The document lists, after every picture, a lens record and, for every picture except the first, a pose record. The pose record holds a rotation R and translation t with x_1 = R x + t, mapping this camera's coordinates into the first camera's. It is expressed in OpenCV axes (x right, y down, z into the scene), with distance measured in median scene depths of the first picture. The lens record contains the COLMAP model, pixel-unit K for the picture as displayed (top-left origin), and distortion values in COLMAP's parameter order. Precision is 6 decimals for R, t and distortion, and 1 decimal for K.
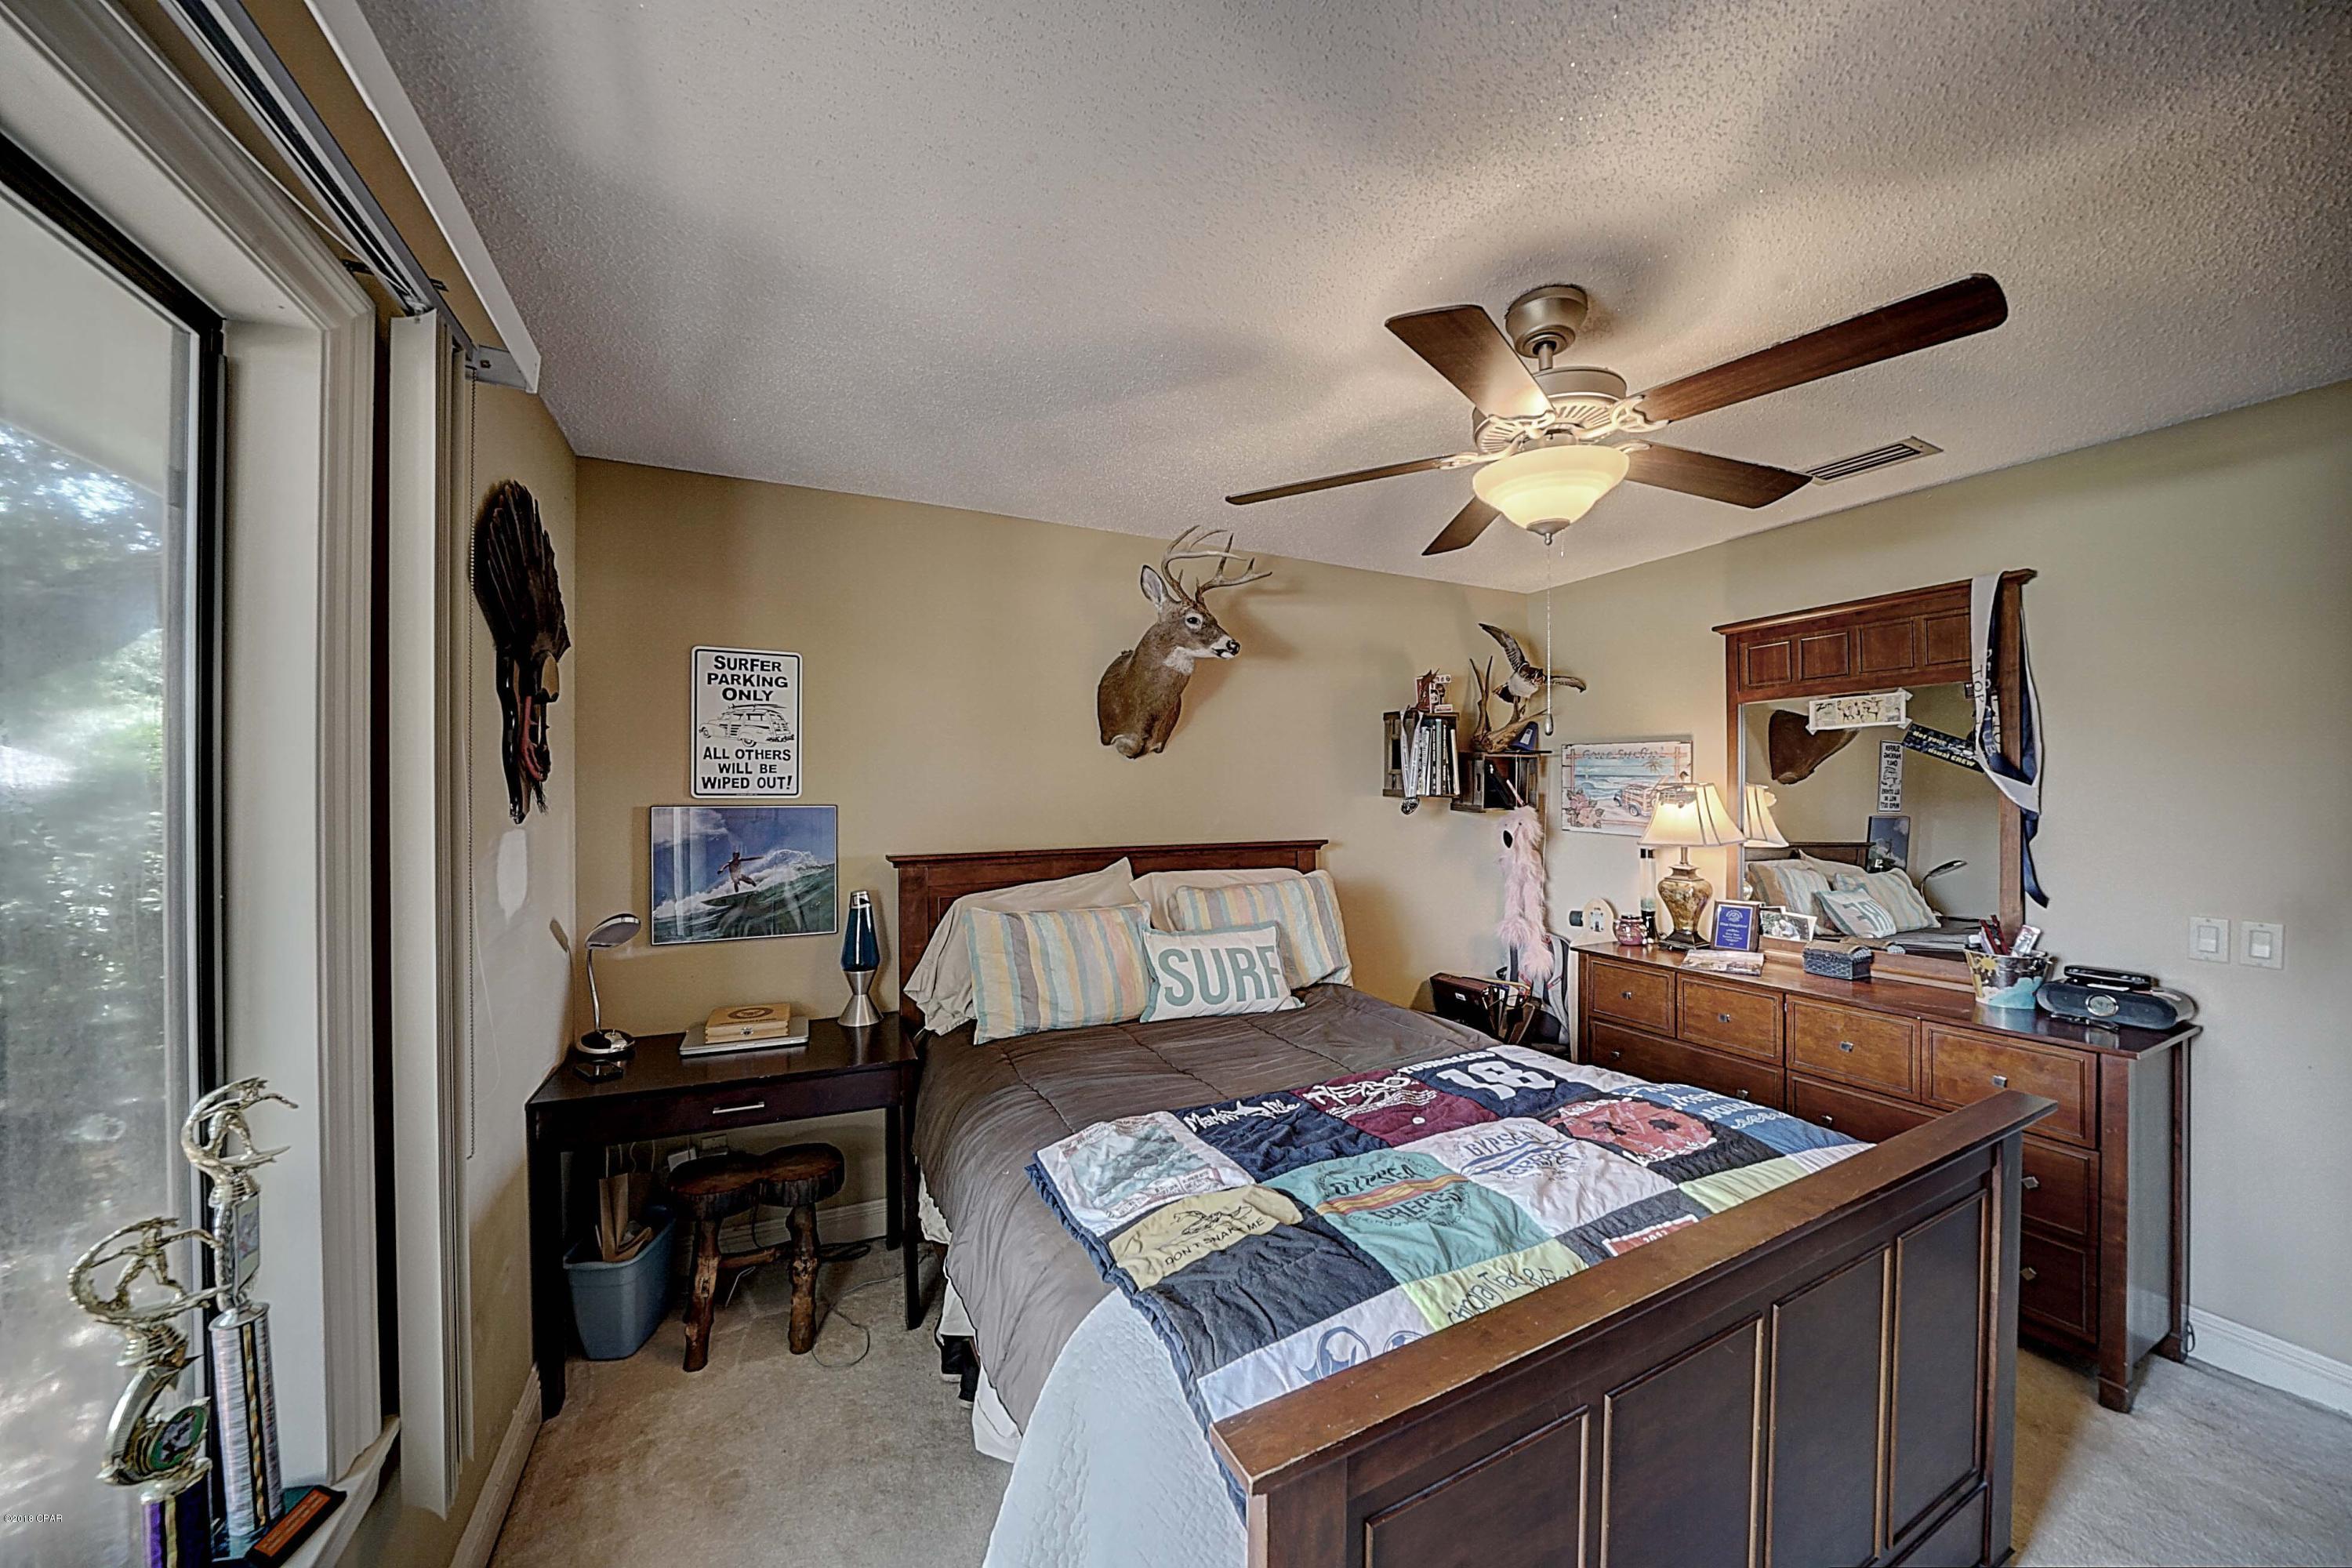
lens RADIAL K [[811.3, 0, 1164.4], [0, 811.3, 790.2], [0, 0, 1]] dist [-0.029298, 0.003716]
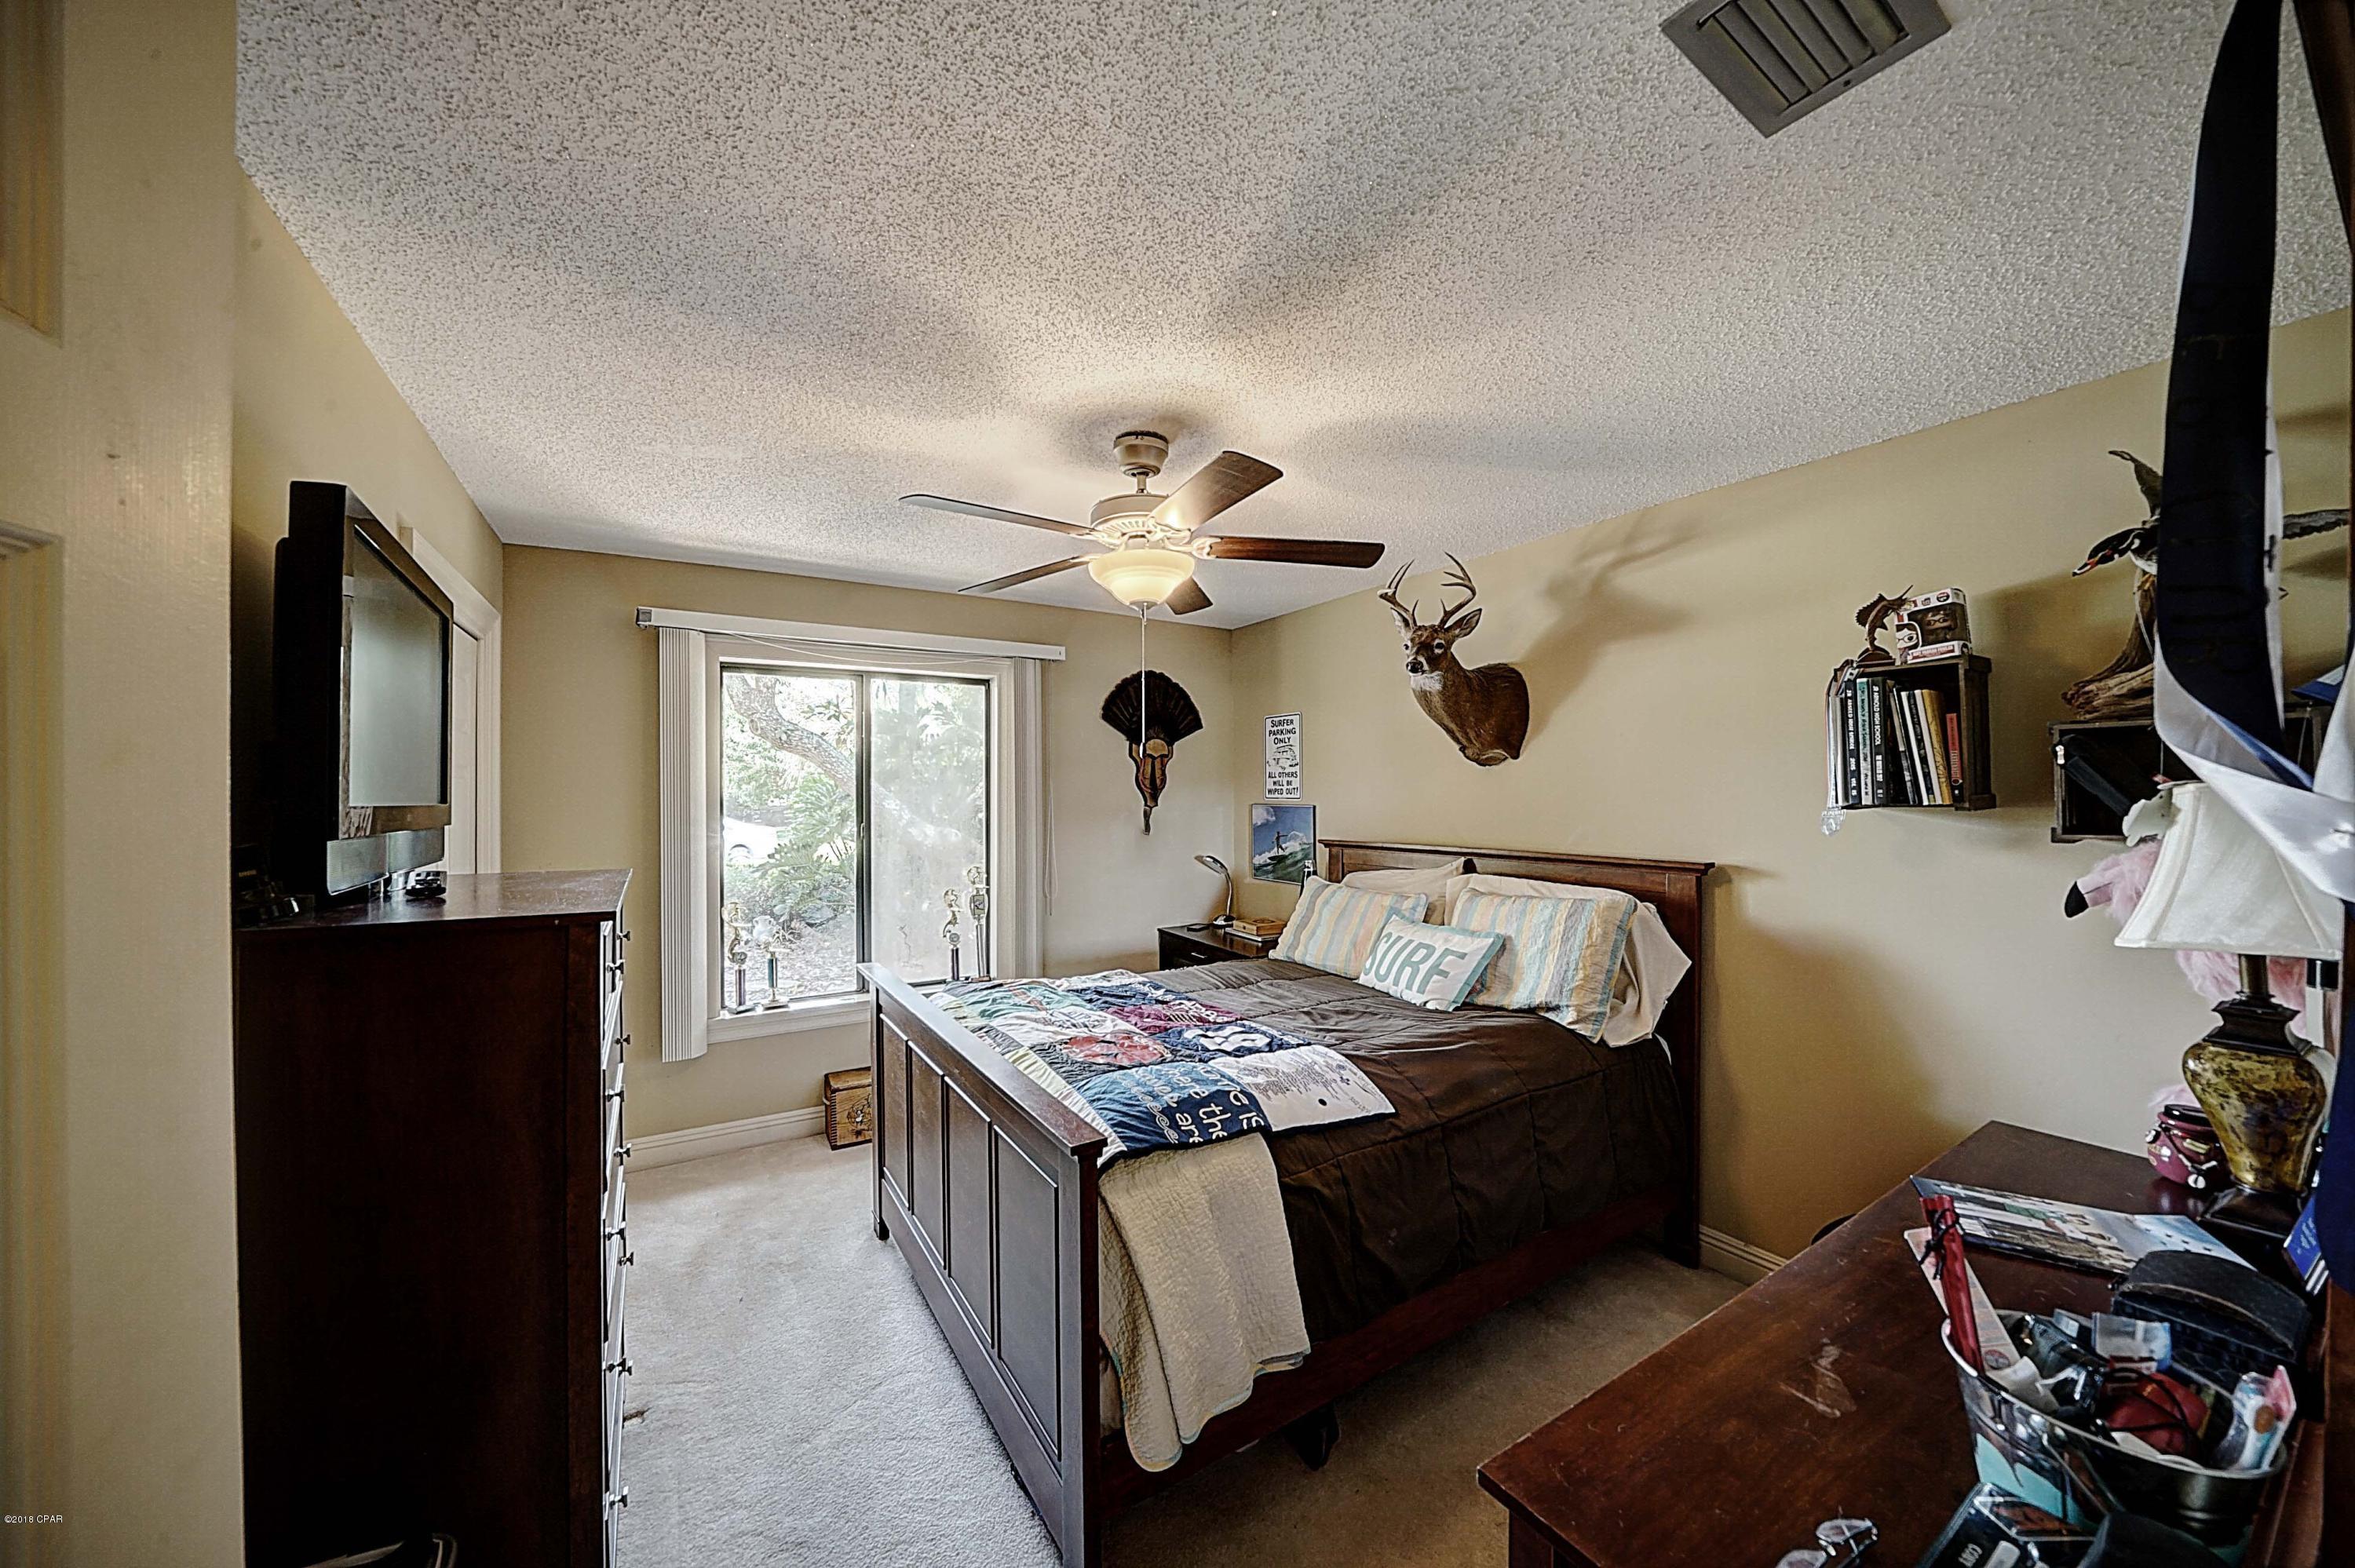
lens RADIAL K [[812.2, 0, 1165.8], [0, 812.2, 790.2], [0, 0, 1]] dist [-0.029298, 0.003716]
pose [[0.096582, -0.003674, -0.995318, 1.190578], [0.000762, 0.999993, -0.003617, -0.005733], [0.995325, -0.000409, 0.096584, 0.585849]]
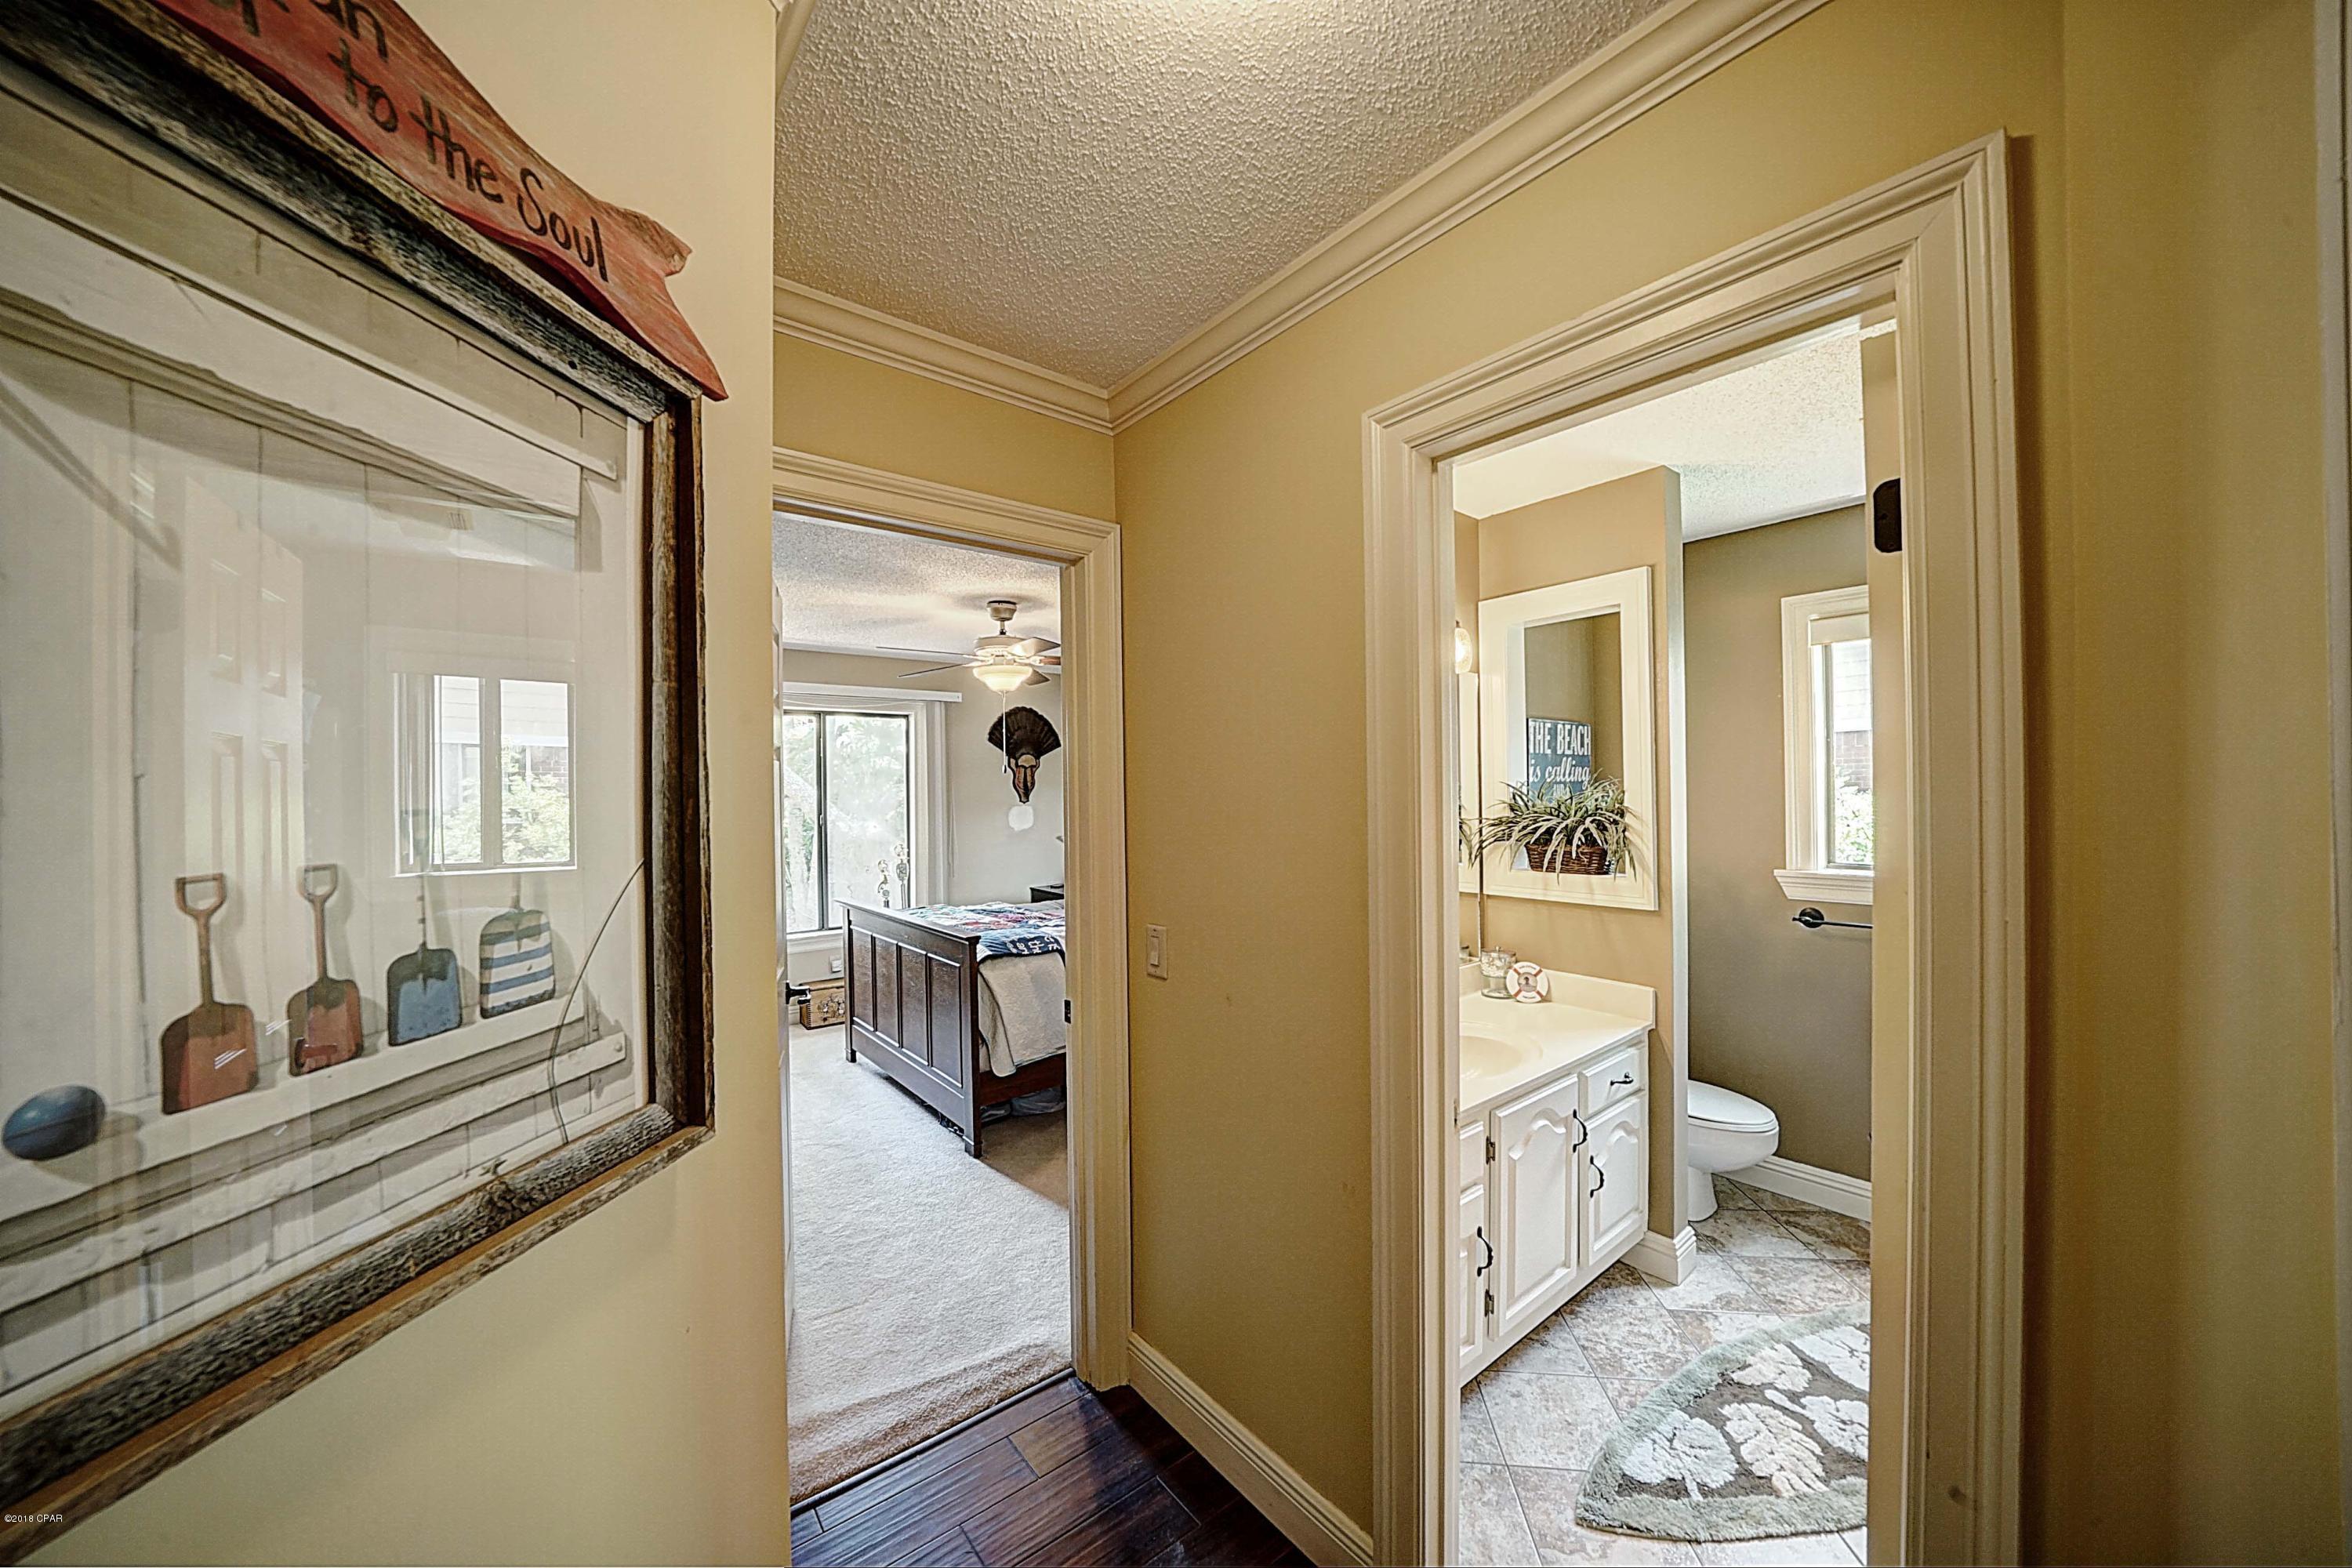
lens RADIAL K [[811.3, 0, 1164.4], [0, 811.3, 790.2], [0, 0, 1]] dist [-0.029298, 0.003716]
pose [[0.214901, -0.005205, -0.976622, 1.987925], [0.010551, 0.999940, -0.003008, -0.000834], [0.976579, -0.009658, 0.214943, 0.609514]]
